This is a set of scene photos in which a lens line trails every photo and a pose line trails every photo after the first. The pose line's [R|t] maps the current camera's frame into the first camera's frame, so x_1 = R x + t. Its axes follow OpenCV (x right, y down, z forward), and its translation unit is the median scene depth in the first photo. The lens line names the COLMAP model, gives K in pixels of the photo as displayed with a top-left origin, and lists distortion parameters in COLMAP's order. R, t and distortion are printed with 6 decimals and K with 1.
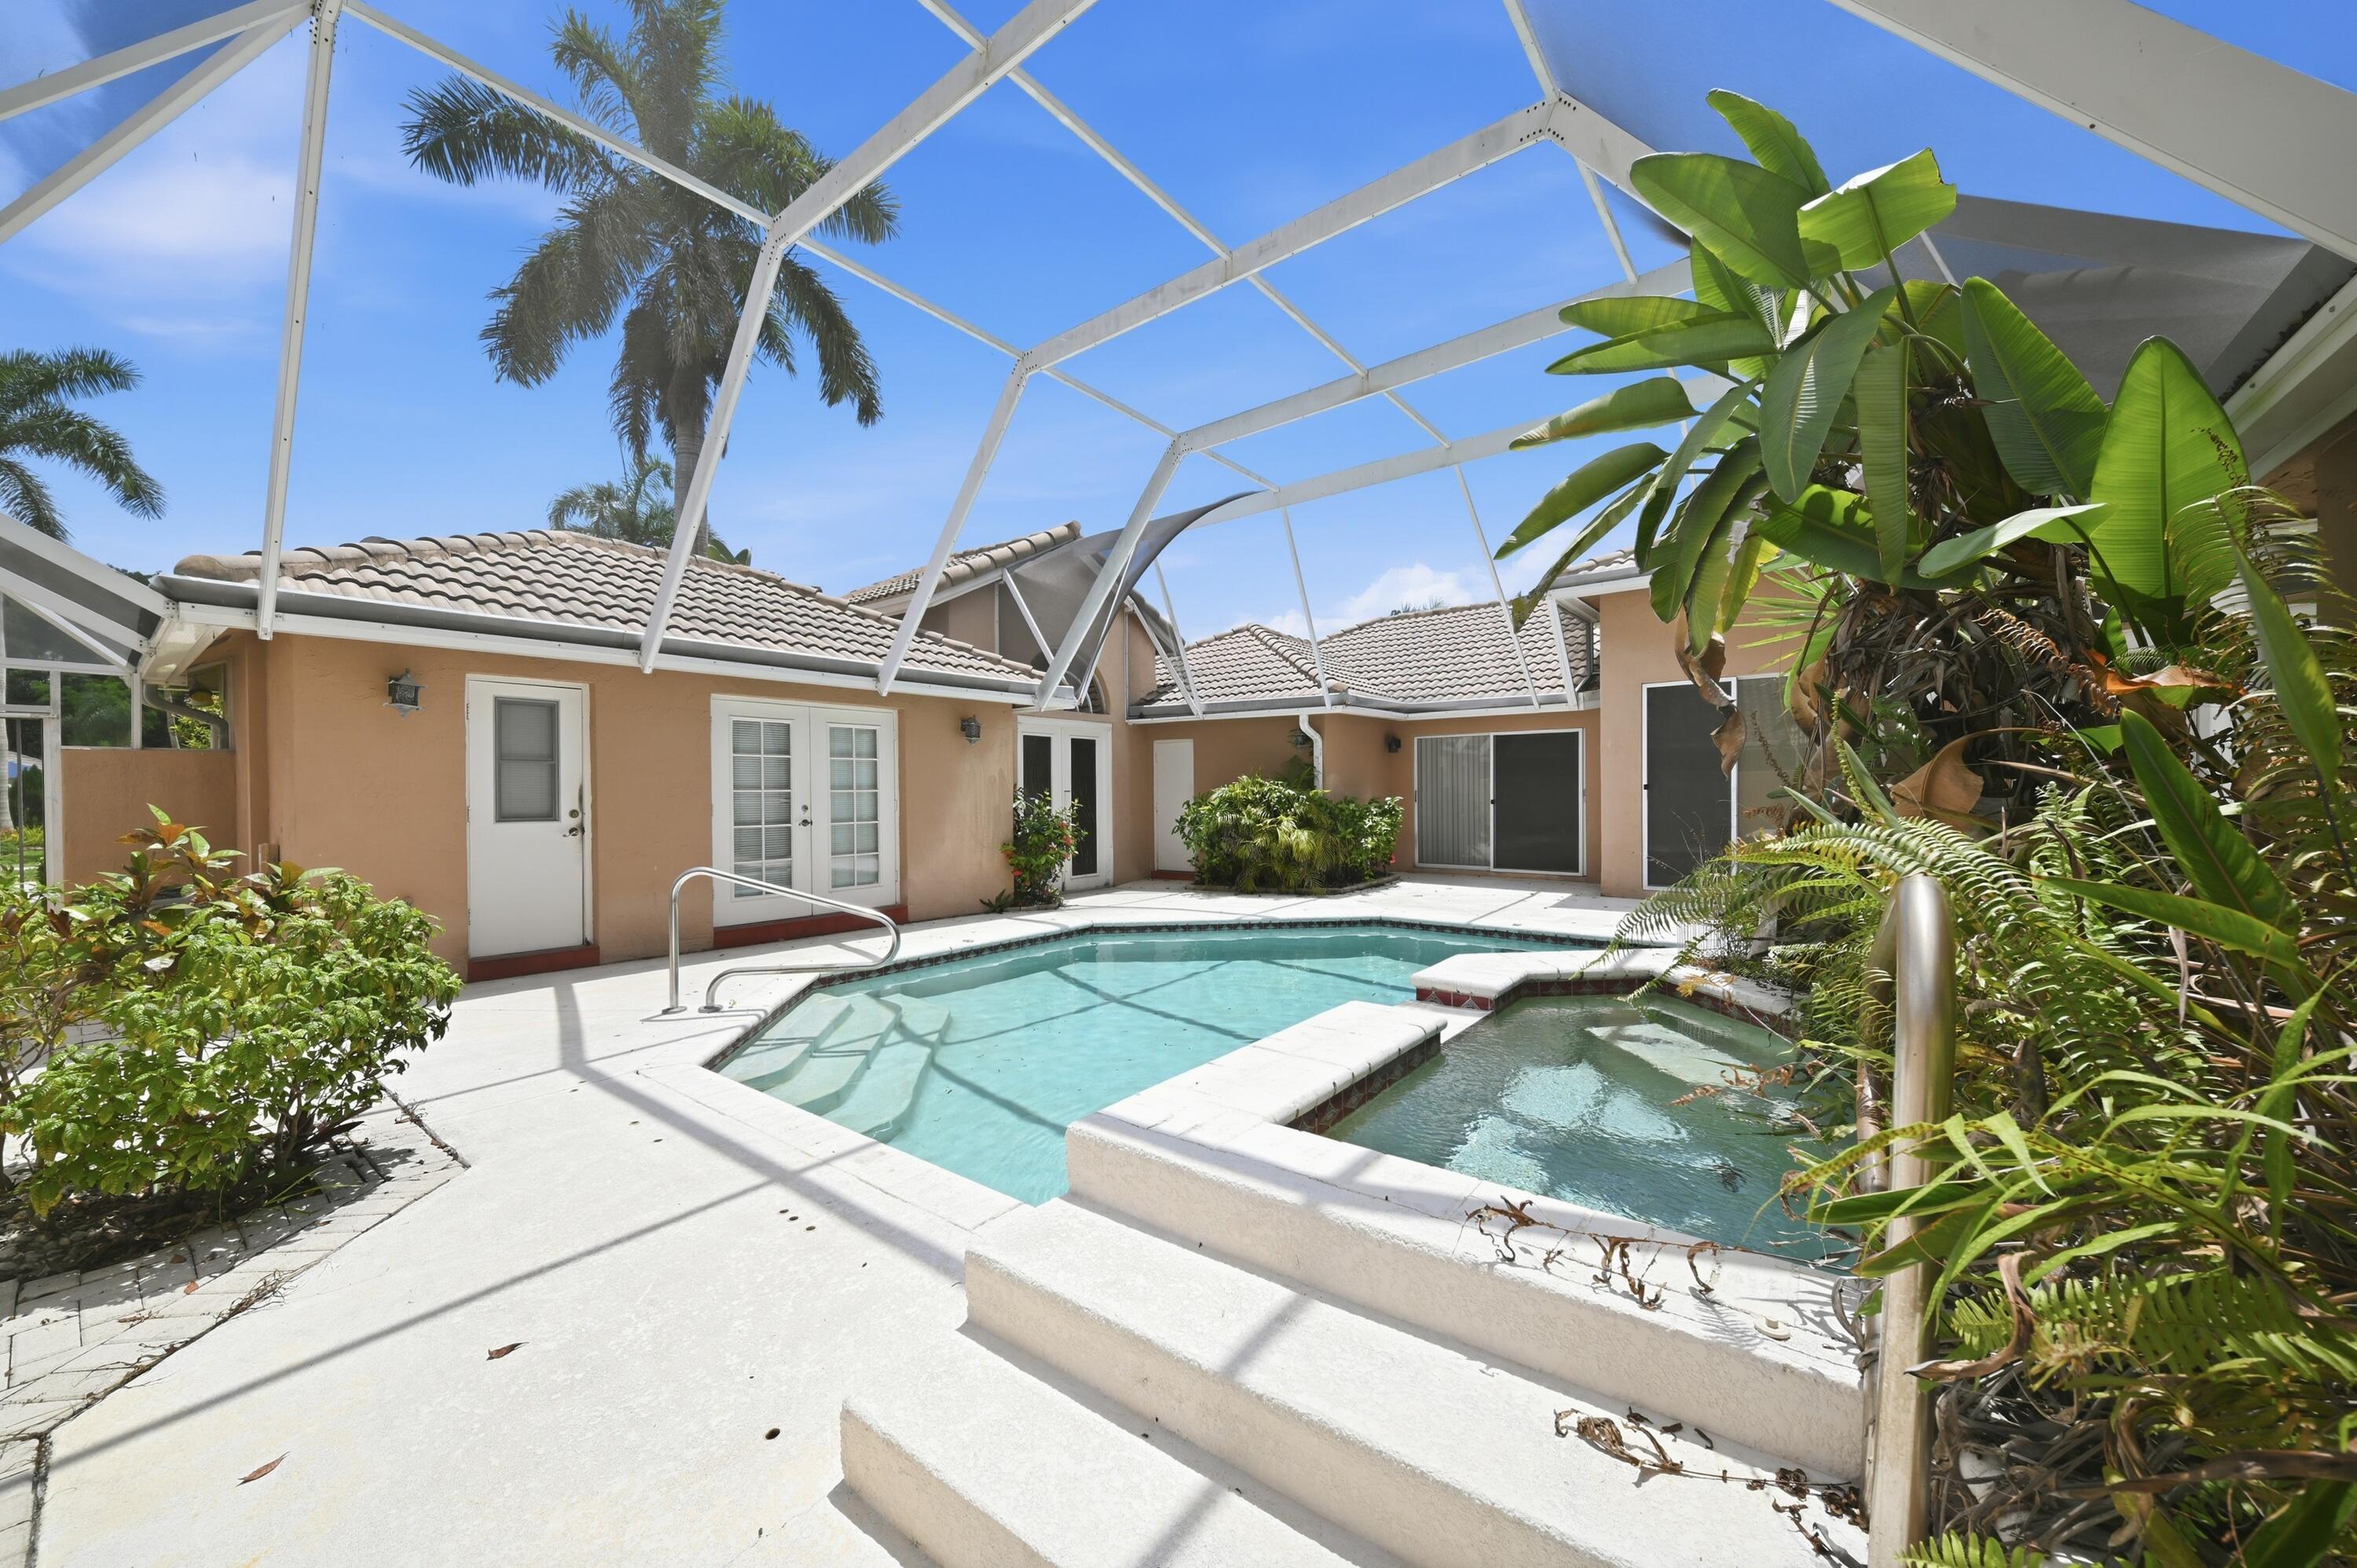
lens RADIAL K [[846.6, 0, 1163.8], [0, 846.6, 793.3], [0, 0, 1]] dist [-0.007111, -0.000552]
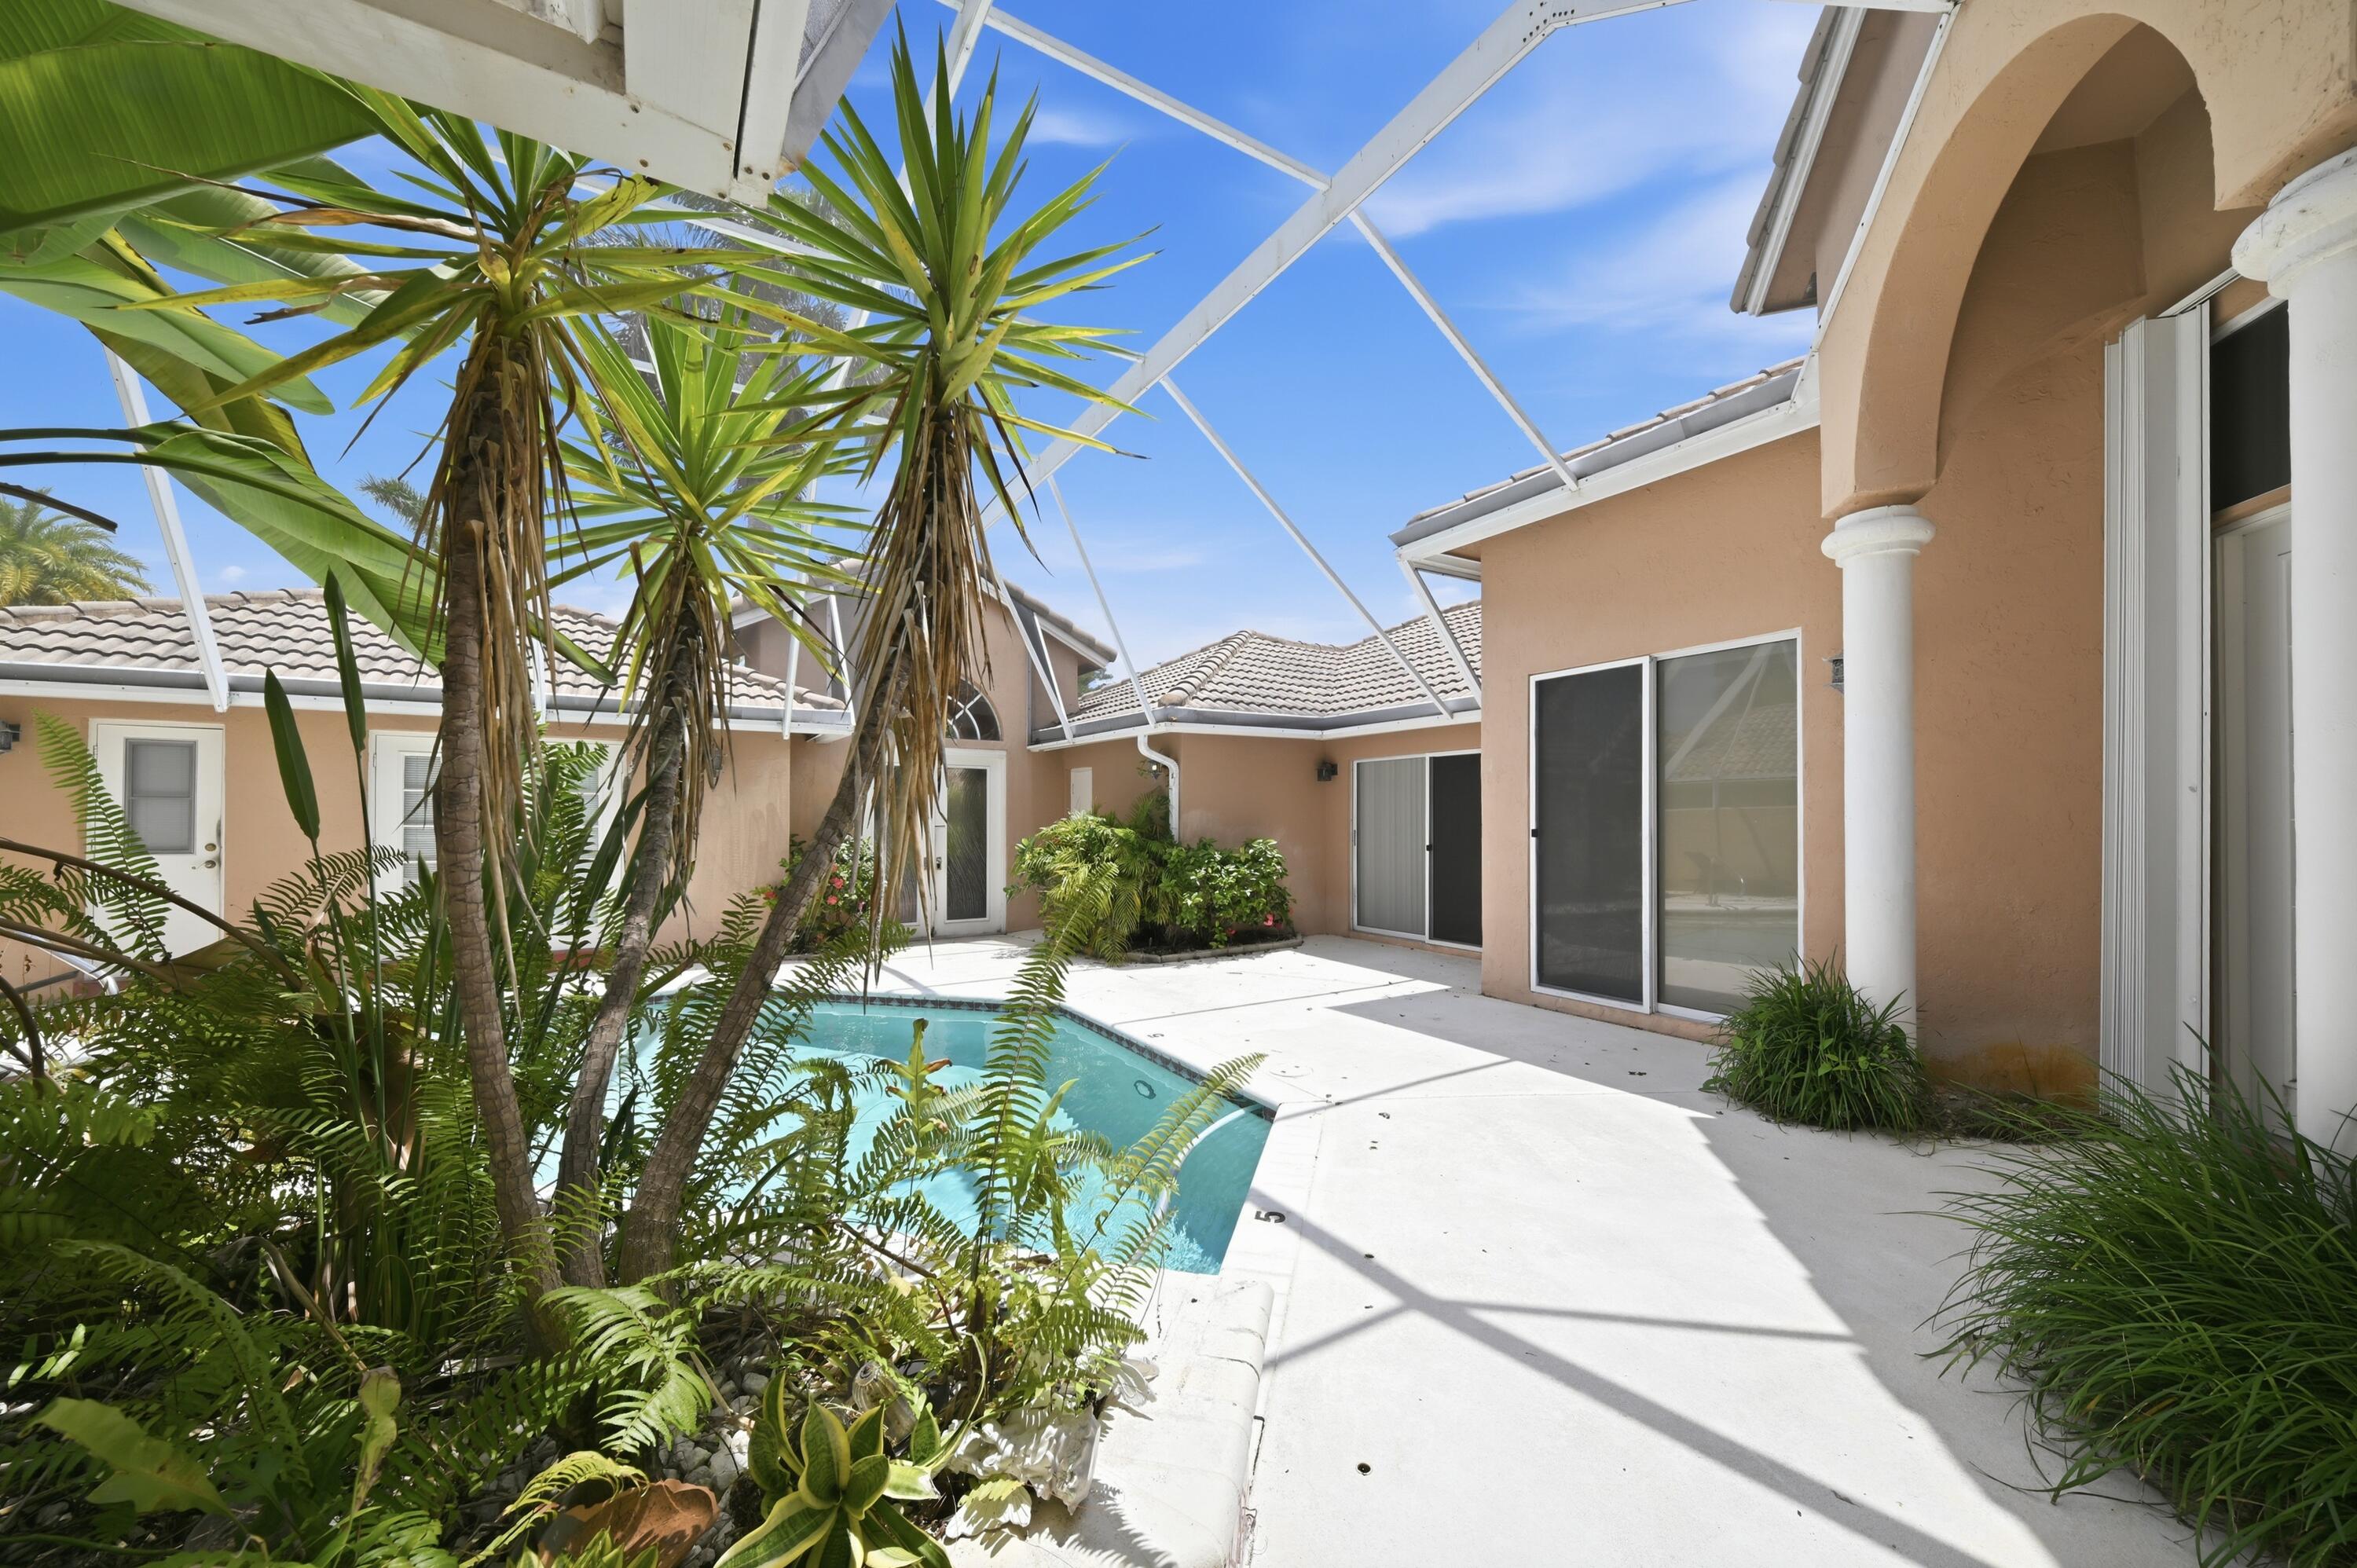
lens RADIAL K [[853.4, 0, 1172.0], [0, 853.4, 815.4], [0, 0, 1]] dist [-0.001115, -0.000169]
pose [[0.938241, 0.006288, -0.345924, 0.491114], [-0.008943, 0.999942, -0.006079, -0.012200], [0.345866, 0.008798, 0.938243, 0.252282]]
